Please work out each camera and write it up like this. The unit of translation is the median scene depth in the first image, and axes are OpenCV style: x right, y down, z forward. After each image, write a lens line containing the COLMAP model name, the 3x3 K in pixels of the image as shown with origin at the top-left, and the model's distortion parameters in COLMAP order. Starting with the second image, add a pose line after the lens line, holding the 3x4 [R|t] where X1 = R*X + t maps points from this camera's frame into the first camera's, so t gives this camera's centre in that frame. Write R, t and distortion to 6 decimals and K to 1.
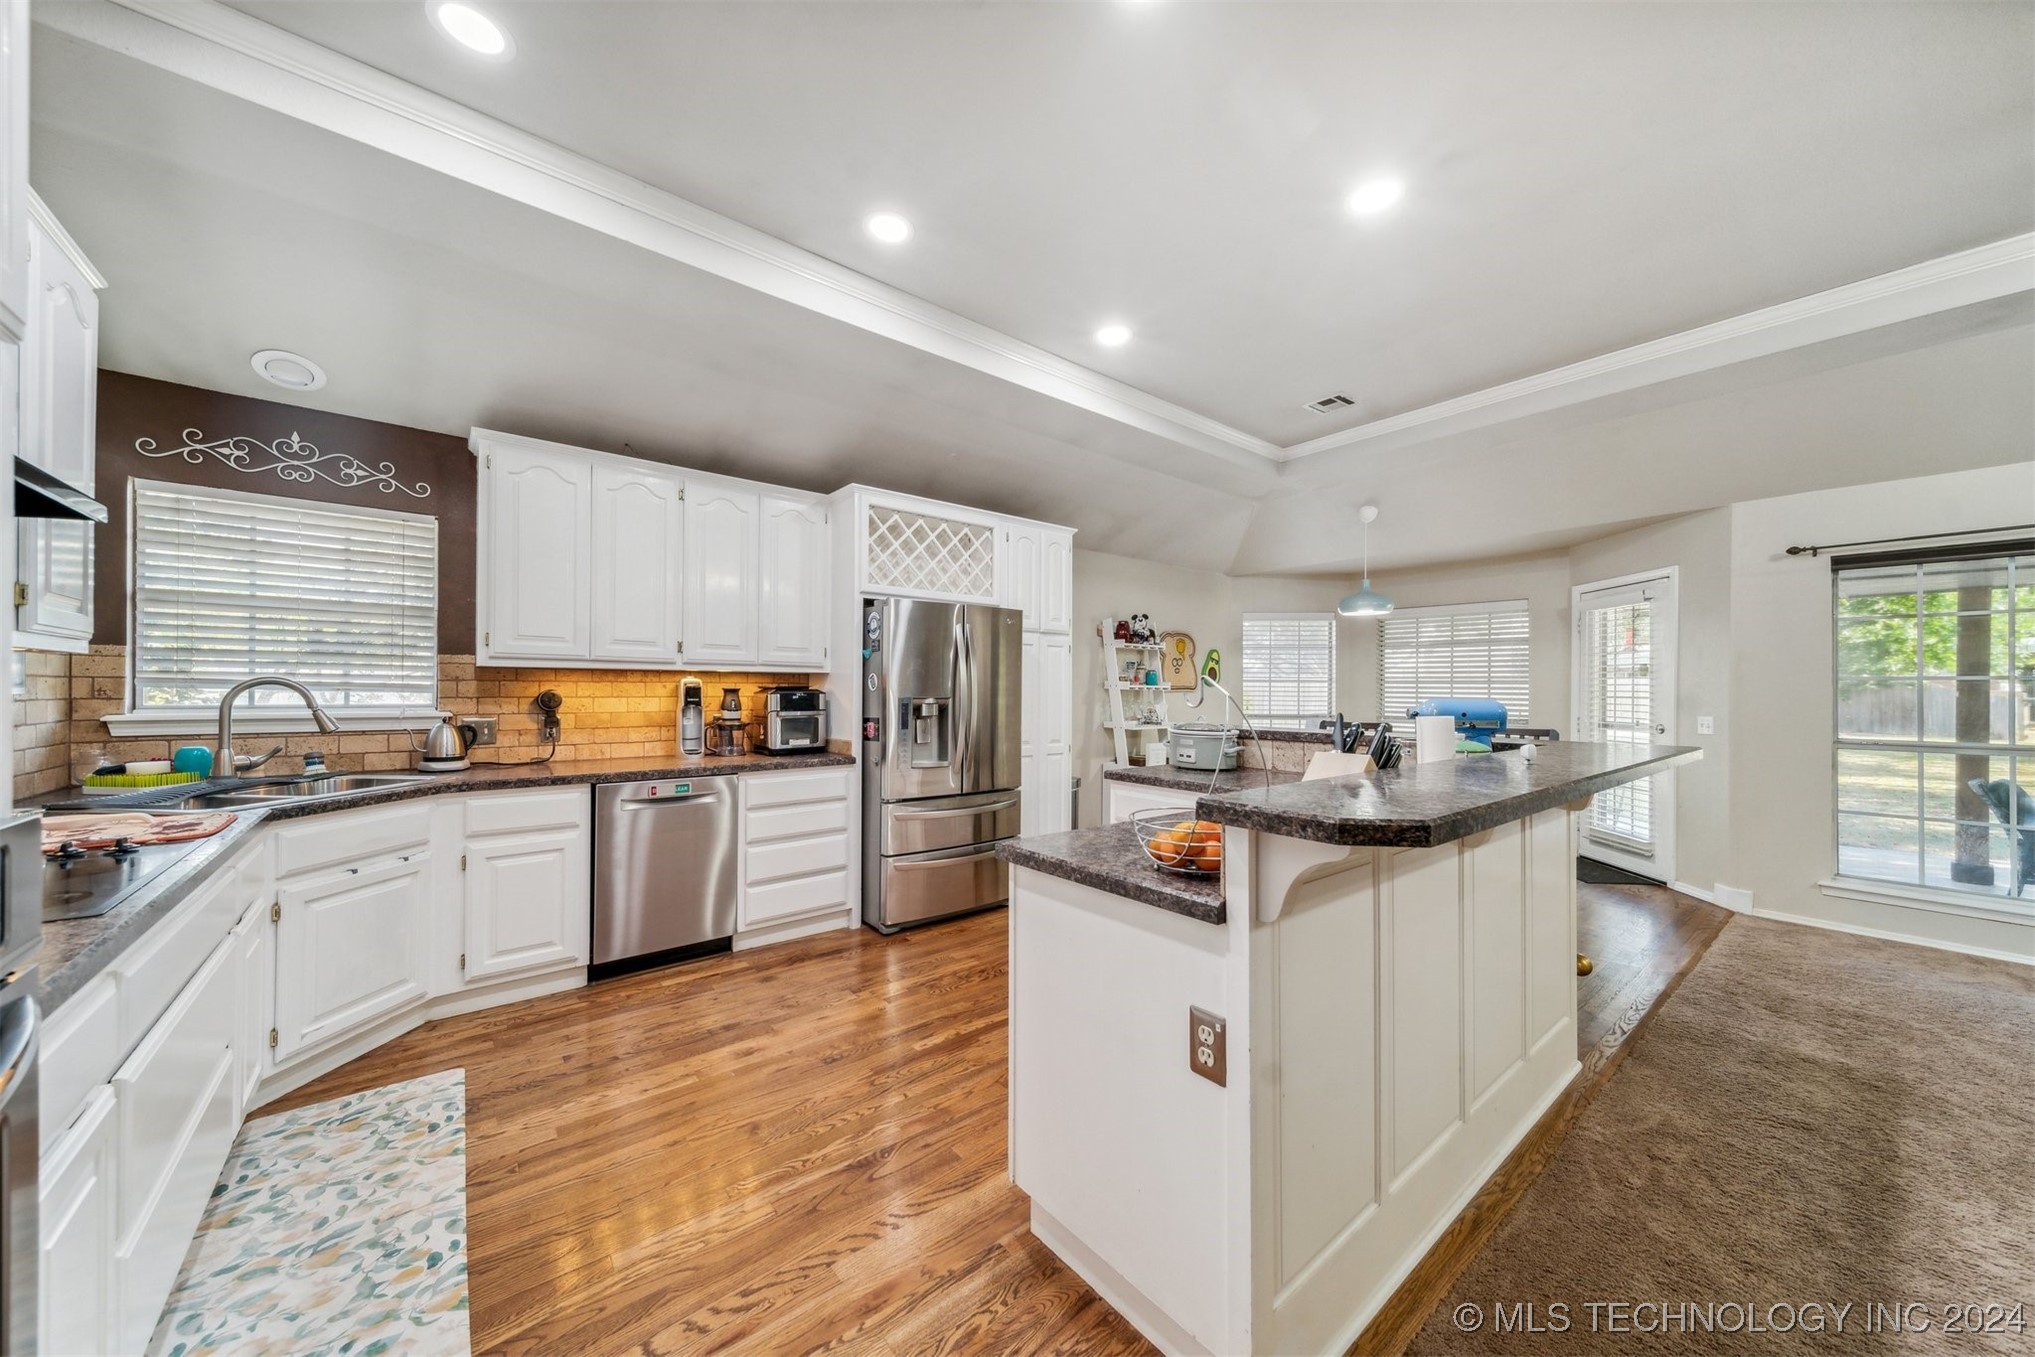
lens RADIAL K [[708.6, 0, 1008.6], [0, 708.6, 682.7], [0, 0, 1]] dist [0.017329, -0.004172]
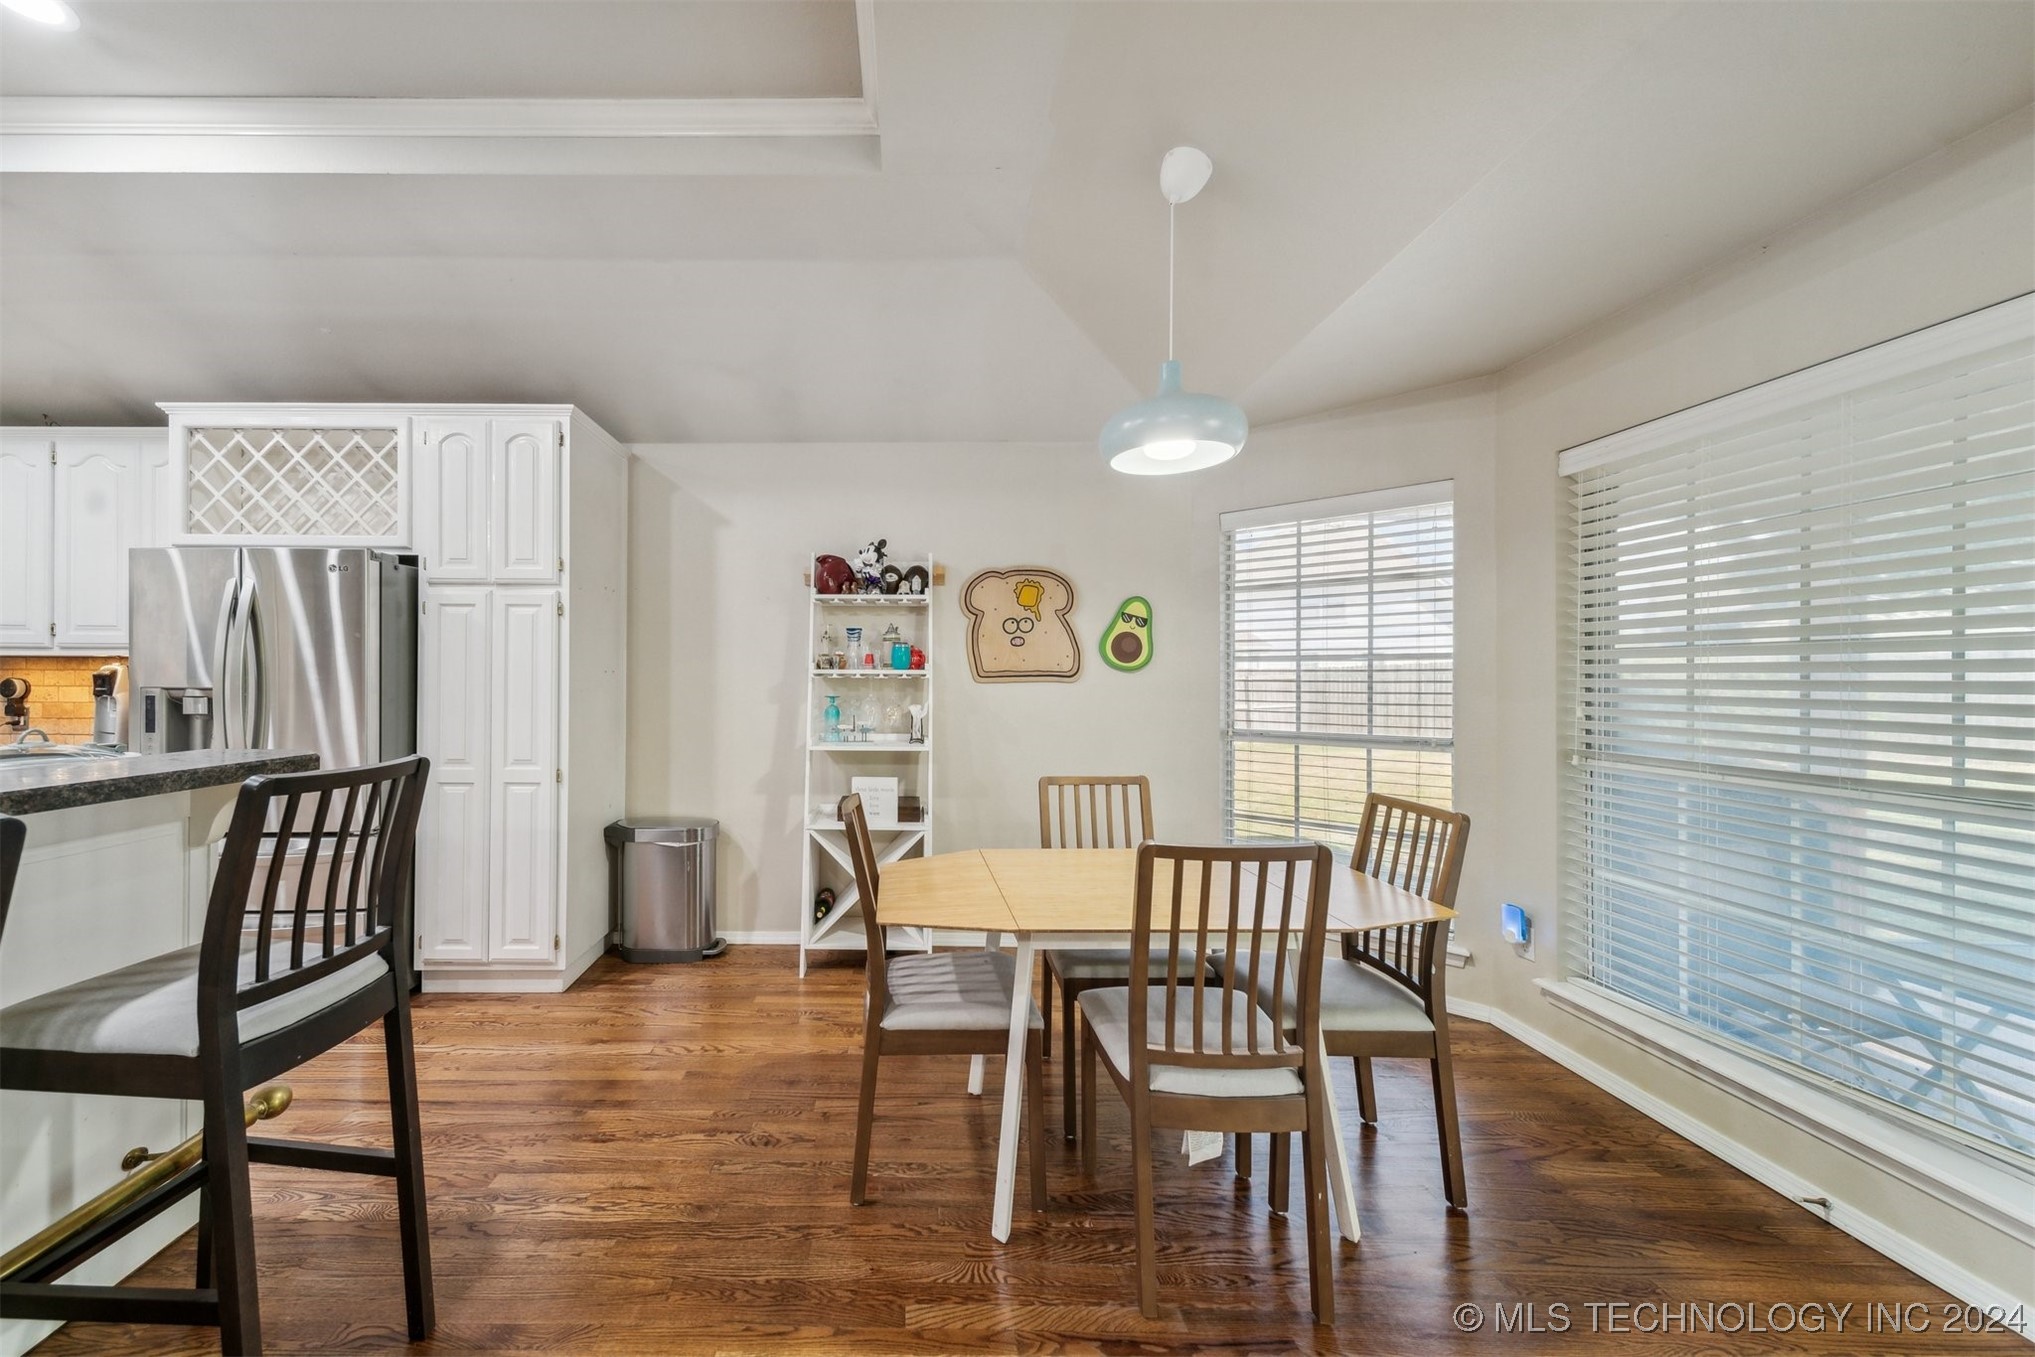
lens RADIAL K [[743.0, 0, 901.0], [0, 743.0, 678.1], [0, 0, 1]] dist [0.010176, 0.000017]
pose [[0.768029, -0.004046, -0.640402, 0.914693], [0.006065, 0.999981, 0.000955, 0.015359], [0.640386, -0.004618, 0.768039, 0.912770]]
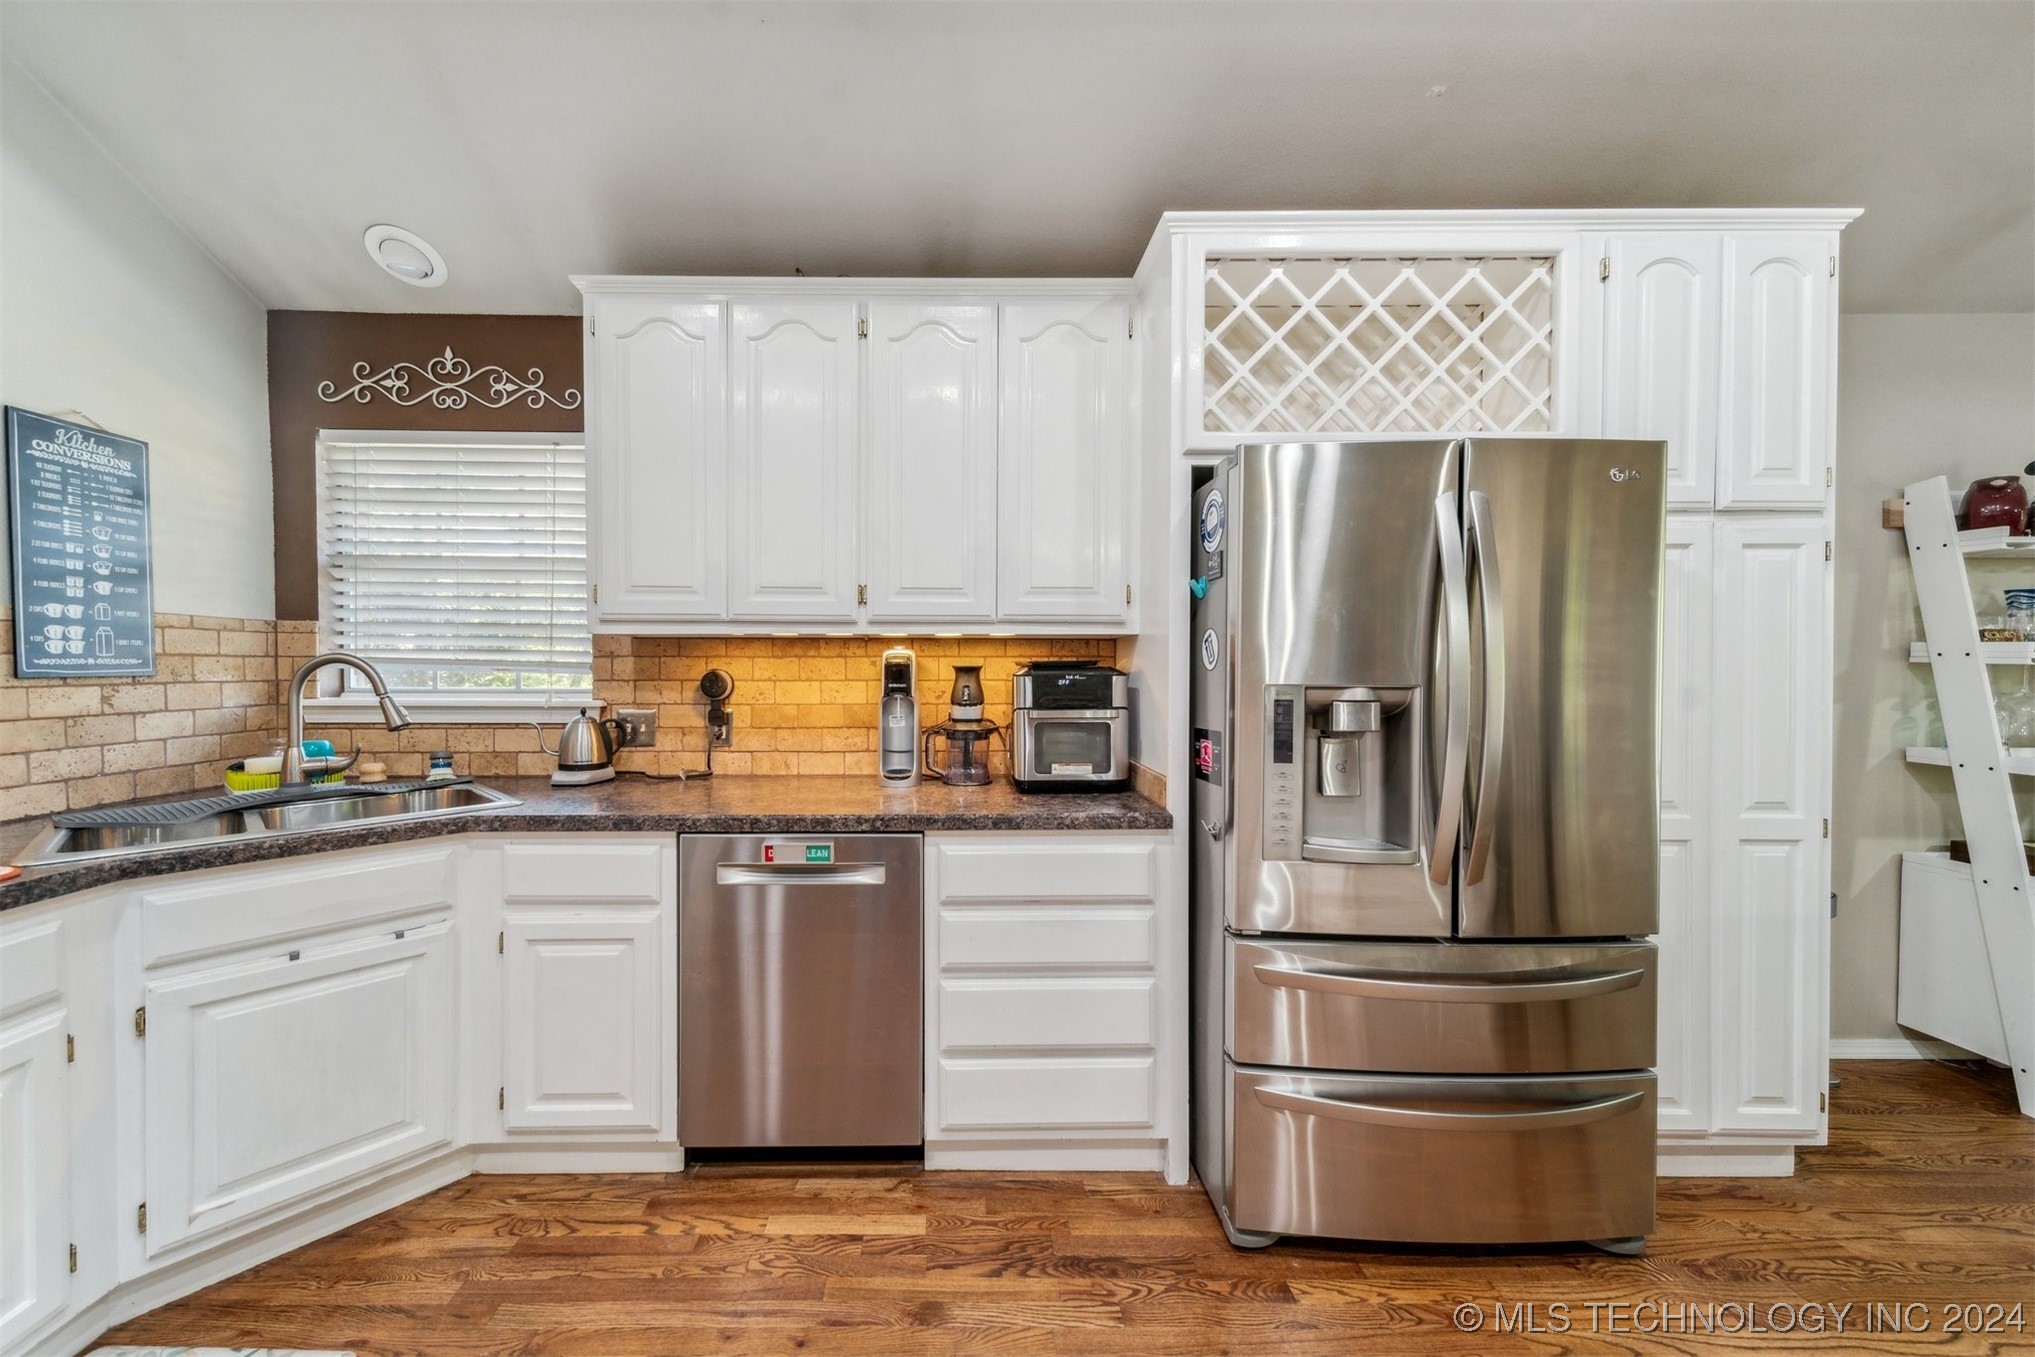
lens RADIAL K [[734.3, 0, 962.6], [0, 734.3, 672.5], [0, 0, 1]] dist [0.007972, -0.000145]
pose [[0.780765, 0.000868, -0.624824, -0.026274], [0.009476, 0.999868, 0.013229, 0.005608], [0.624753, -0.016250, 0.780653, 0.559901]]
